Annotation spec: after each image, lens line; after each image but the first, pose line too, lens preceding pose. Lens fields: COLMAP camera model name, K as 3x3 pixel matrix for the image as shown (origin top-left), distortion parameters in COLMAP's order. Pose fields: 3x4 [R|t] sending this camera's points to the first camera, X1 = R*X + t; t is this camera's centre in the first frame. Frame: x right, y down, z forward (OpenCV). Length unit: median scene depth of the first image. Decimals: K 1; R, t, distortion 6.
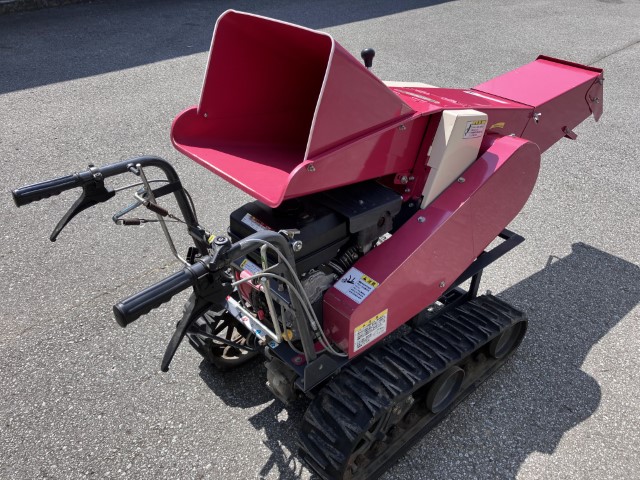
lens RADIAL K [[539.5, 0, 319.4], [0, 539.5, 242.7], [0, 0, 1]] dist [0.042453, -0.008917]
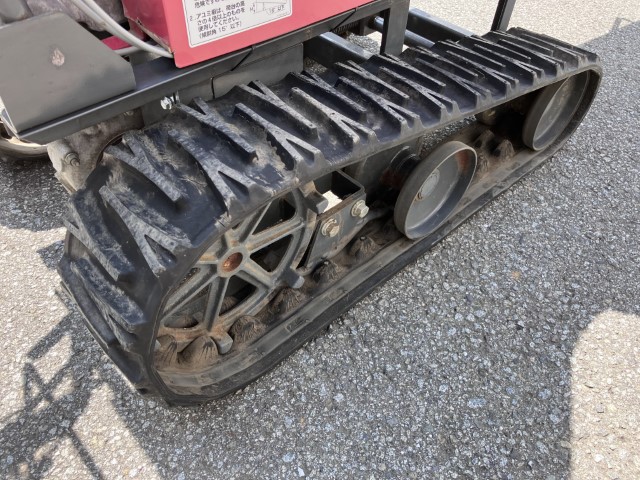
lens RADIAL K [[539.5, 0, 321.3], [0, 539.5, 241.1], [0, 0, 1]] dist [0.042453, -0.008917]
pose [[0.999849, 0.005612, 0.016432, 0.128933], [-0.009070, 0.975759, 0.218658, 0.220774], [-0.014807, -0.218774, 0.975663, 0.548381]]
